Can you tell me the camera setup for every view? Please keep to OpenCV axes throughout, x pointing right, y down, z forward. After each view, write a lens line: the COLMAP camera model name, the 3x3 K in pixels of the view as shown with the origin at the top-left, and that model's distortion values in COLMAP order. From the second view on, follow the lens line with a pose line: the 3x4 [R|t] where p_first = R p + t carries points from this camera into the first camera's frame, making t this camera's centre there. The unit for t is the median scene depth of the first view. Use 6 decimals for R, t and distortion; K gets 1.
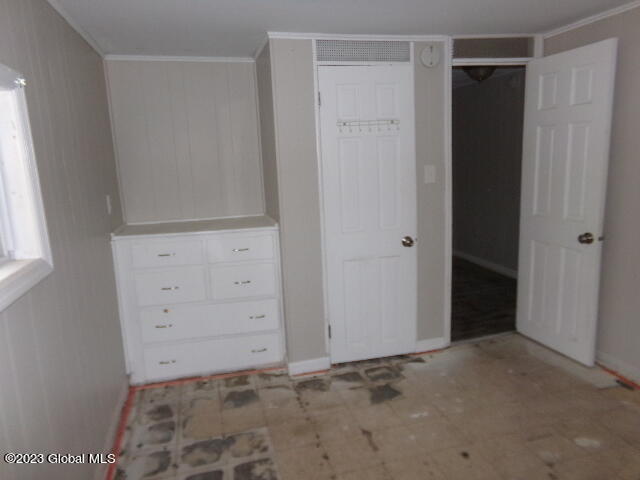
lens RADIAL K [[441.3, 0, 323.2], [0, 441.3, 243.1], [0, 0, 1]] dist [-0.016608, 0.013886]
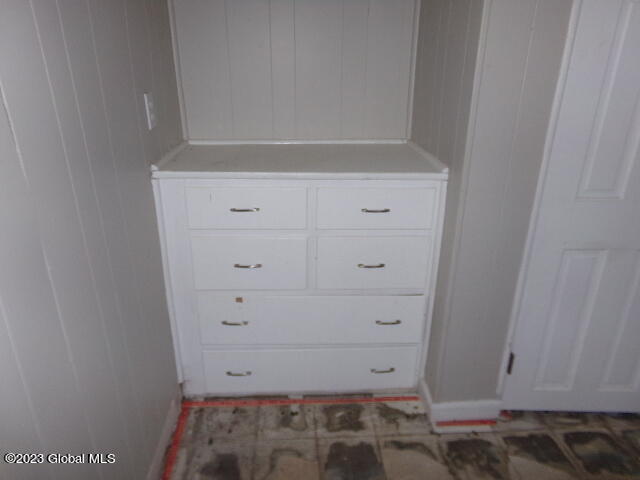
lens RADIAL K [[441.3, 0, 318.1], [0, 441.3, 236.6], [0, 0, 1]] dist [-0.016608, 0.013886]
pose [[0.976997, 0.111673, -0.181678, -0.149515], [-0.075611, 0.977978, 0.194532, -0.054557], [0.199401, -0.176320, 0.963924, 0.446521]]
